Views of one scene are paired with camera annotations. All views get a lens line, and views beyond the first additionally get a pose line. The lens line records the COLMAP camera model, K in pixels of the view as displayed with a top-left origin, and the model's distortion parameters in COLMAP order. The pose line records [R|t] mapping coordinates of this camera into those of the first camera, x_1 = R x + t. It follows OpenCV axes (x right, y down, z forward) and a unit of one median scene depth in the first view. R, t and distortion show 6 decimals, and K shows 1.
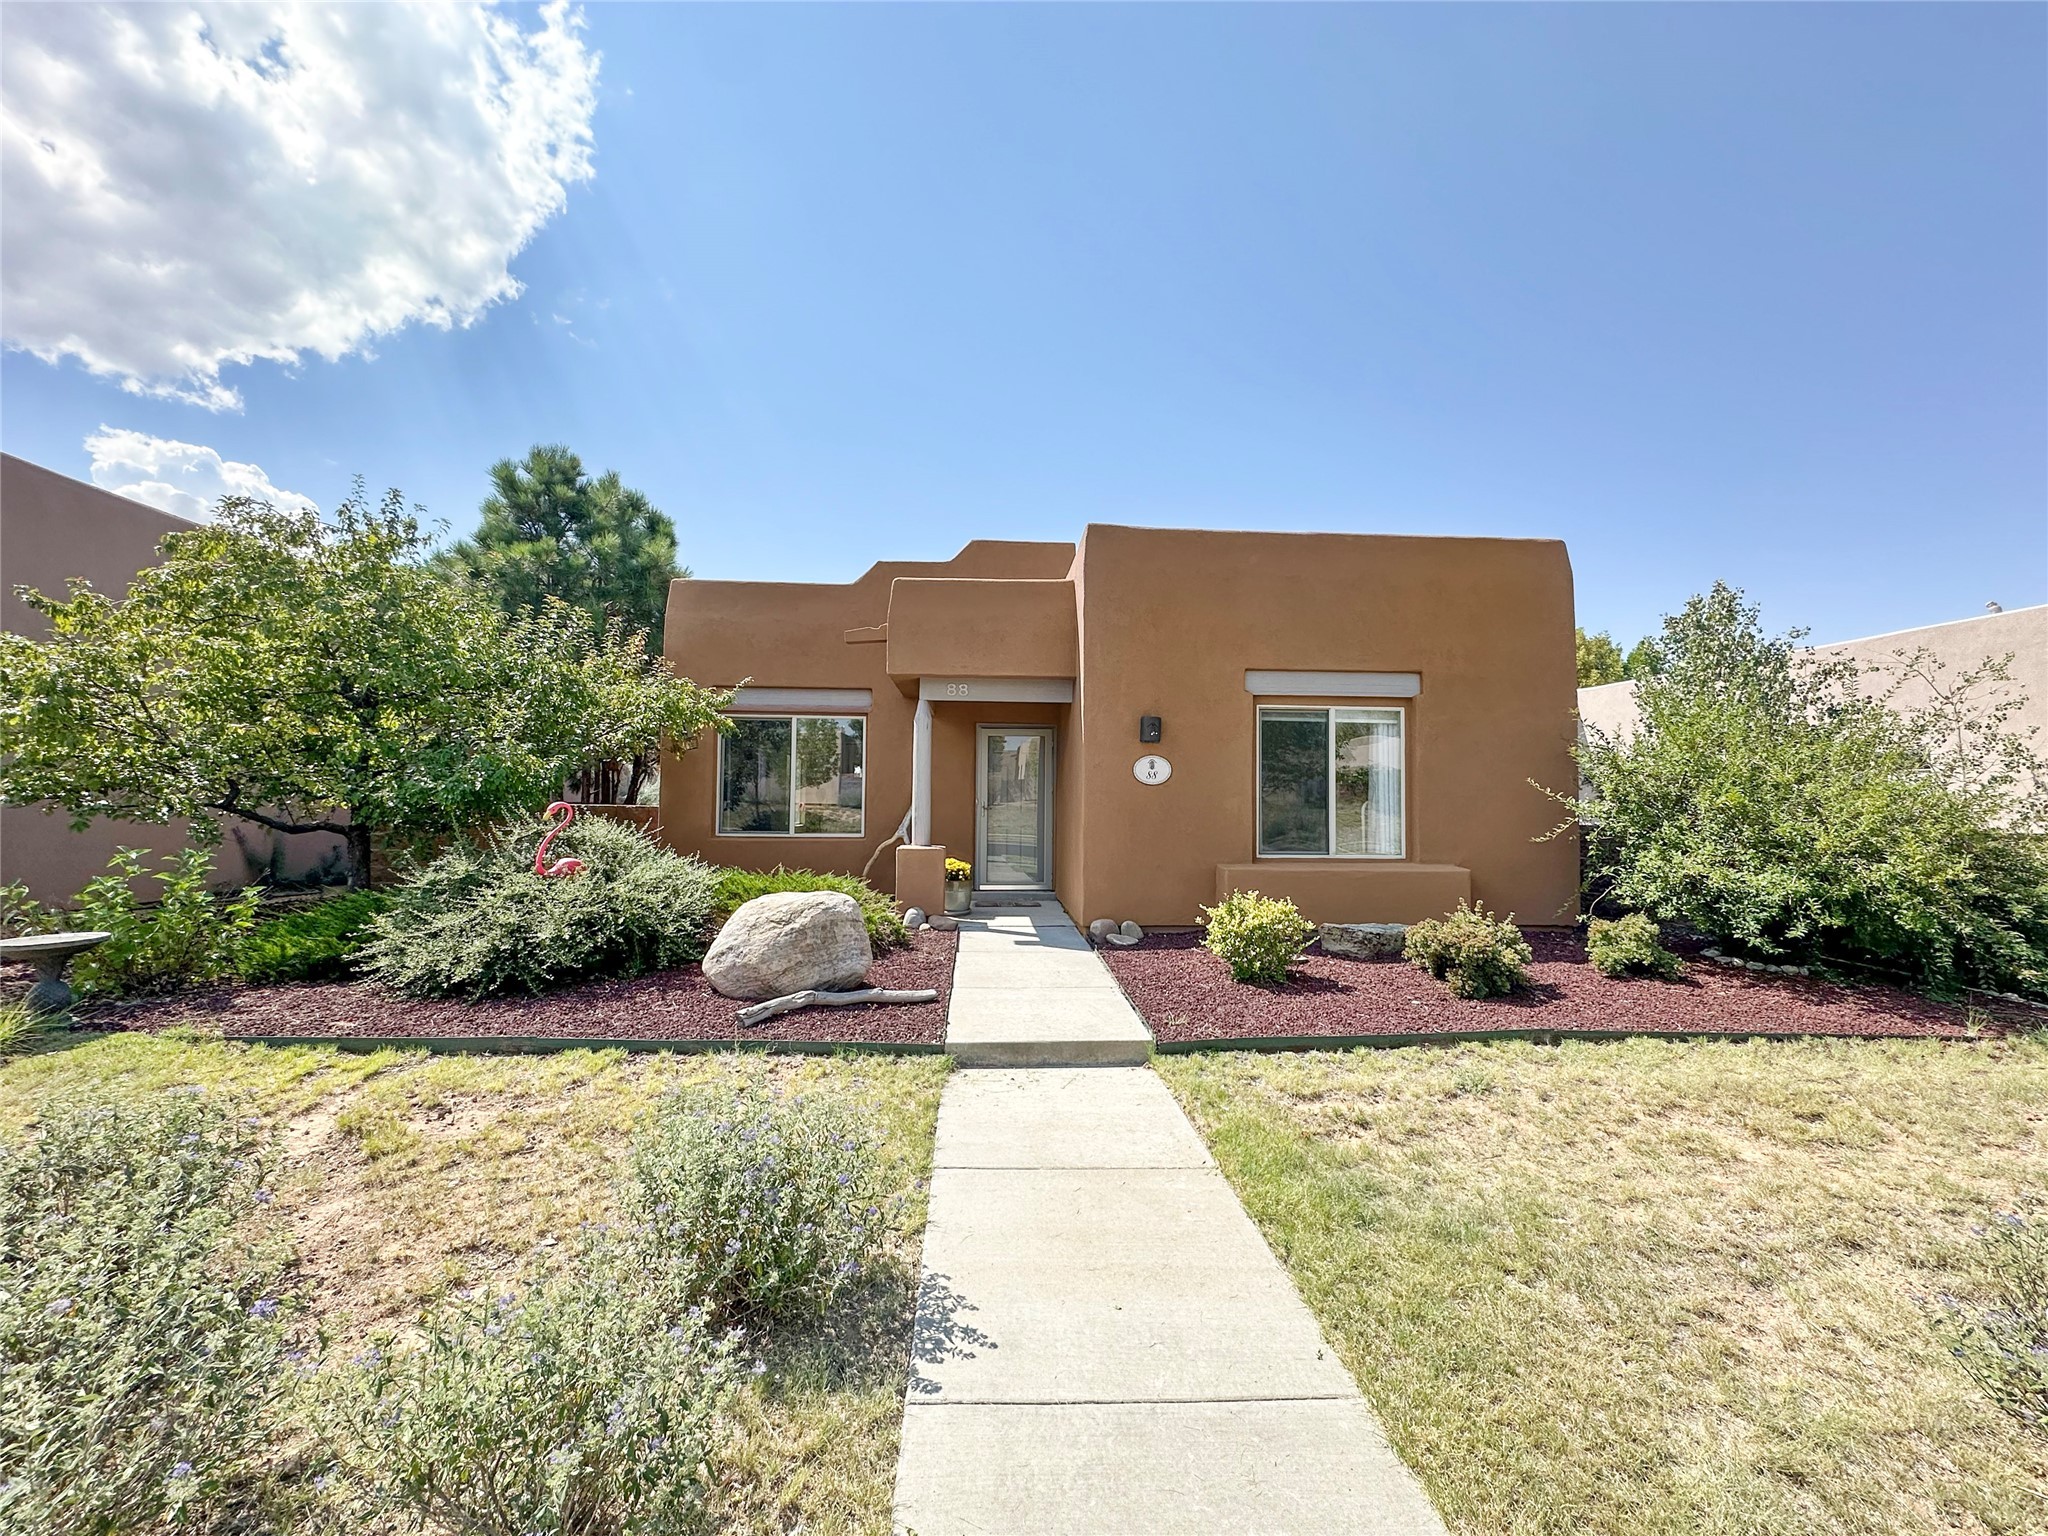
lens RADIAL K [[826.5, 0, 1026.3], [0, 826.5, 754.4], [0, 0, 1]] dist [-0.001342, 0.000263]
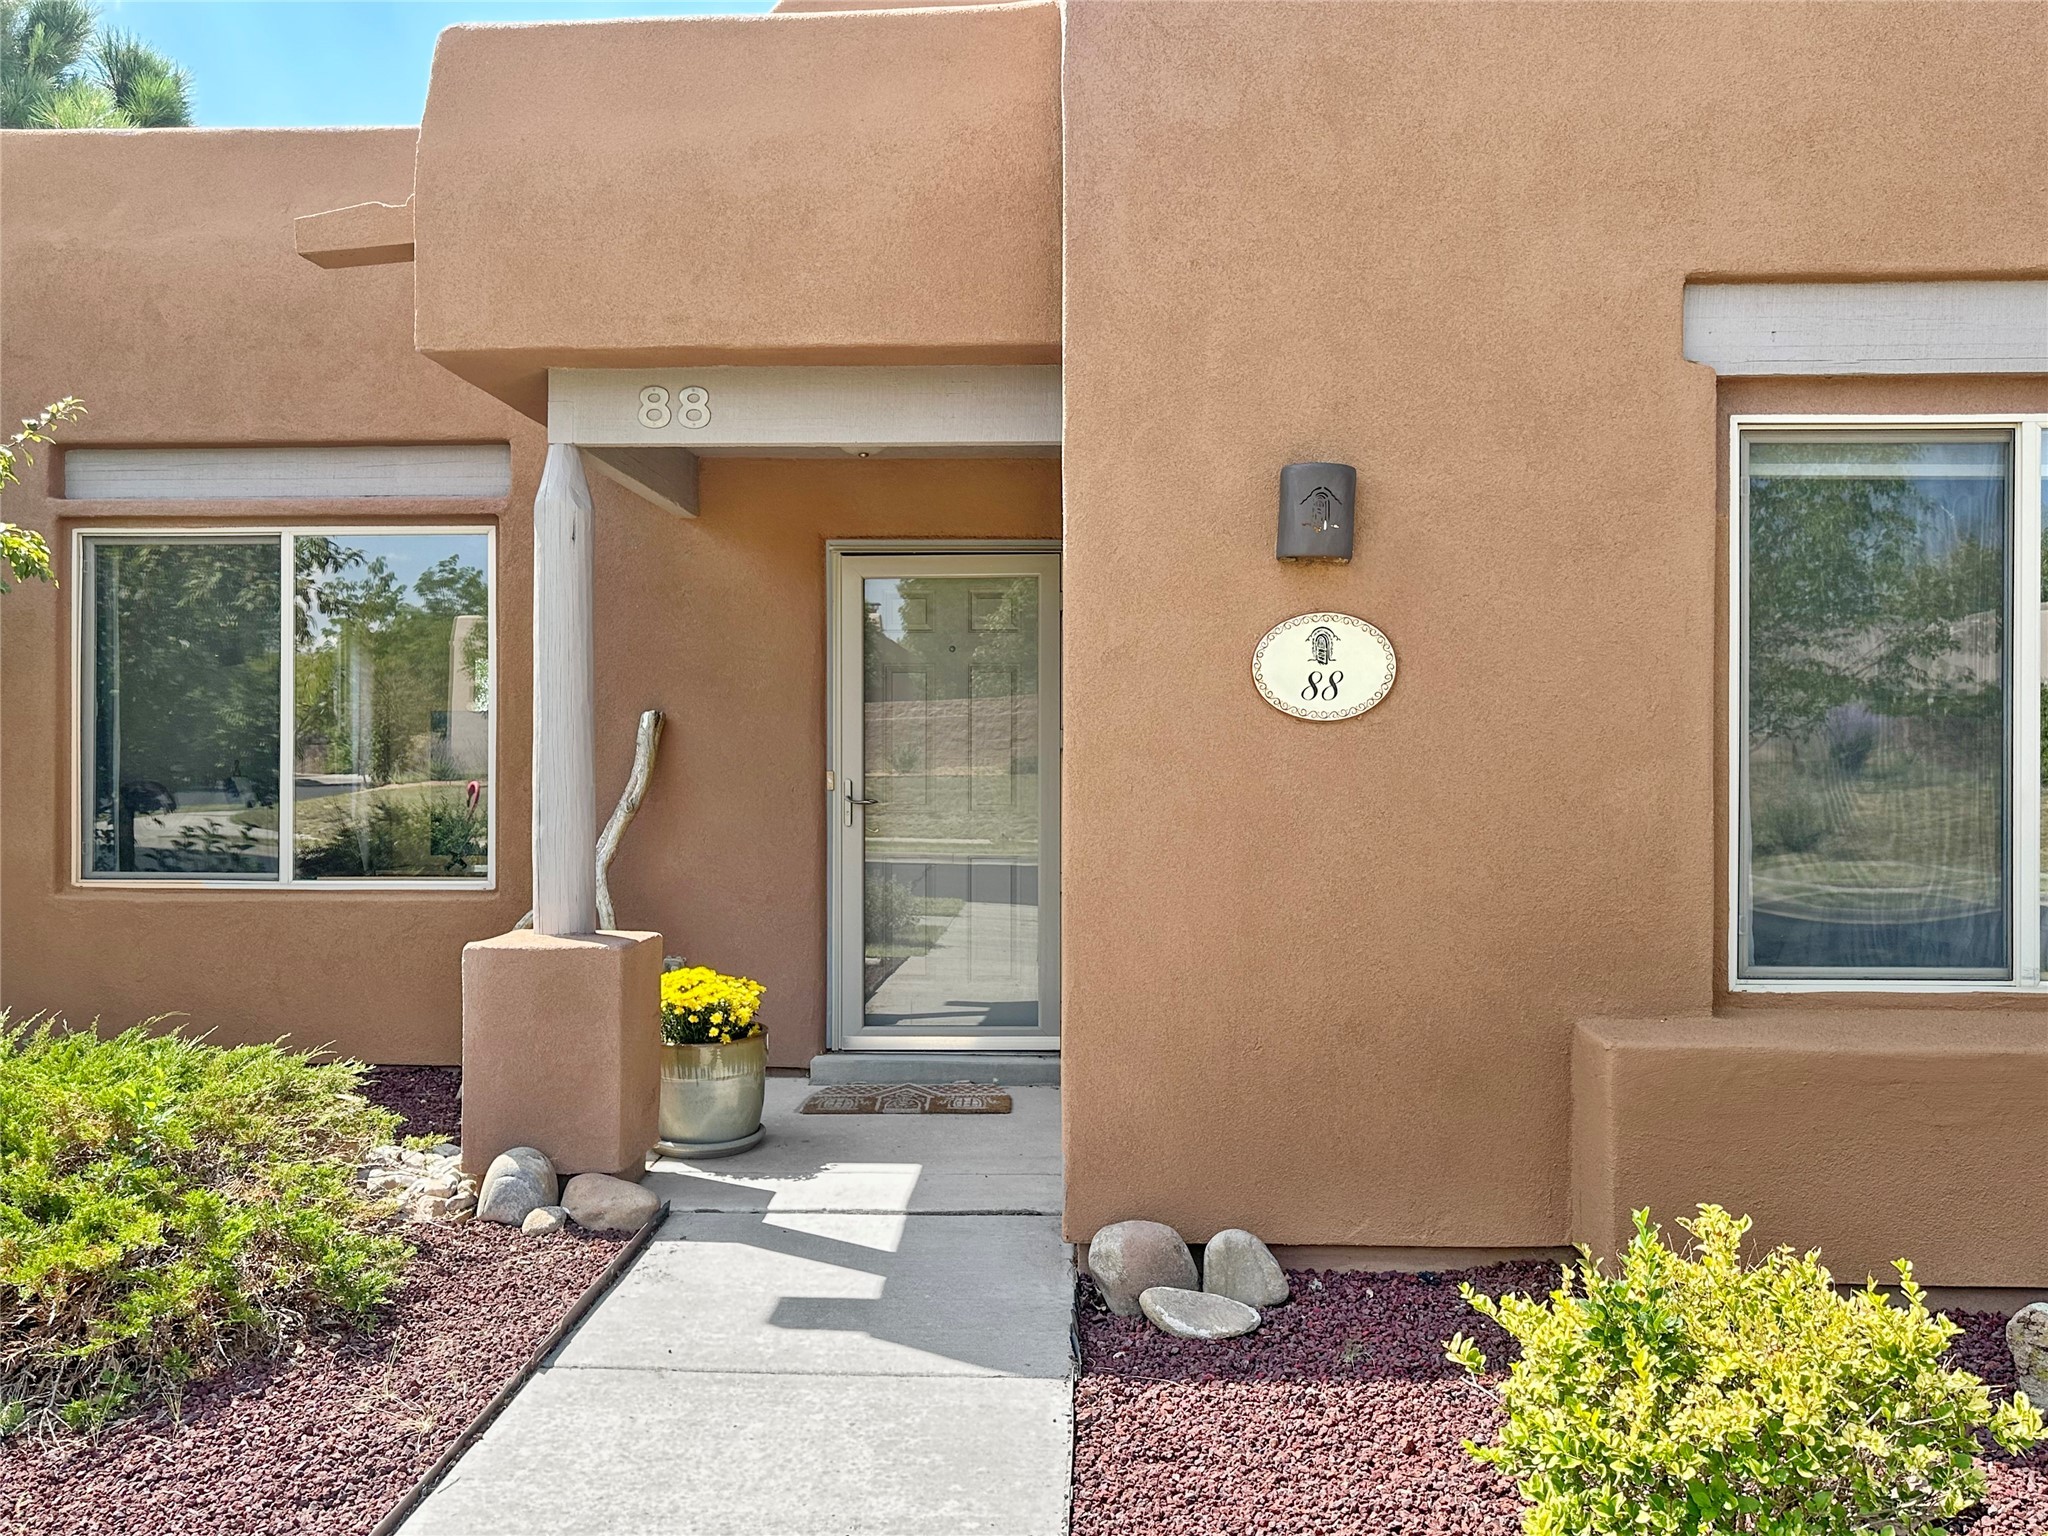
lens RADIAL K [[1722.8, 0, 1018.9], [0, 1722.8, 752.7], [0, 0, 1]] dist [0.006540, -0.002413]
pose [[0.994196, -0.009100, -0.107203, 0.111180], [0.014510, 0.998654, 0.049790, 0.016937], [0.106606, -0.051056, 0.992990, 0.425552]]
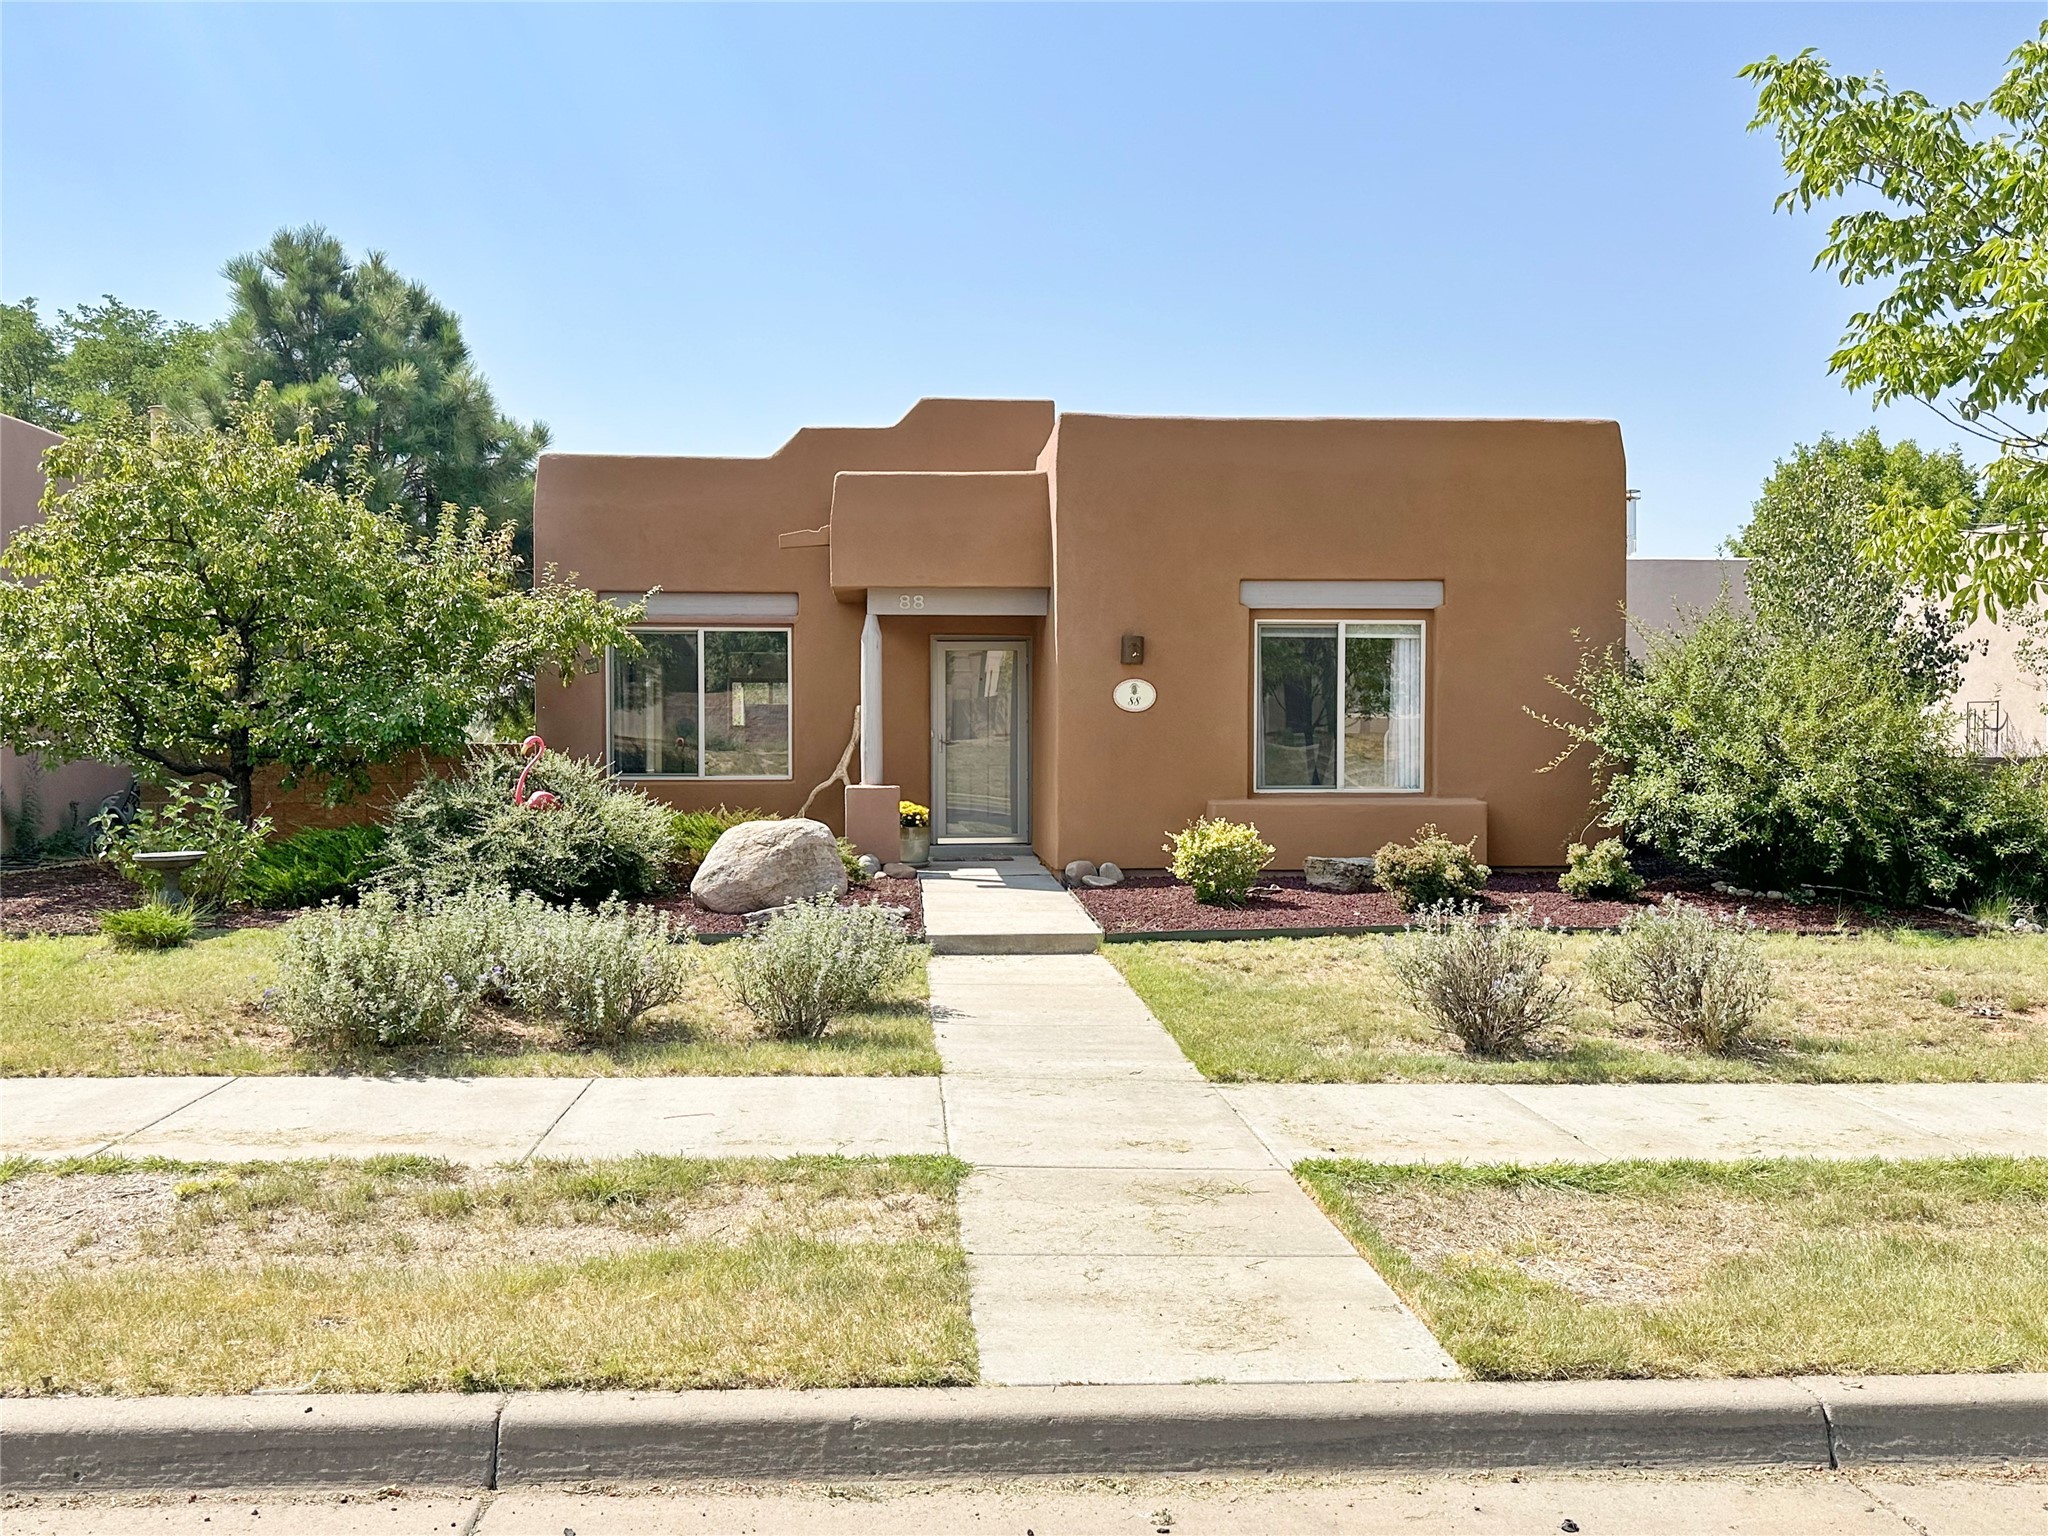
lens RADIAL K [[1722.8, 0, 1018.9], [0, 1722.8, 752.7], [0, 0, 1]] dist [0.006540, -0.002413]
pose [[0.999888, -0.010768, 0.010366, 0.007680], [0.010075, 0.997853, 0.064713, -0.039964], [-0.011040, -0.064601, 0.997850, -0.835051]]
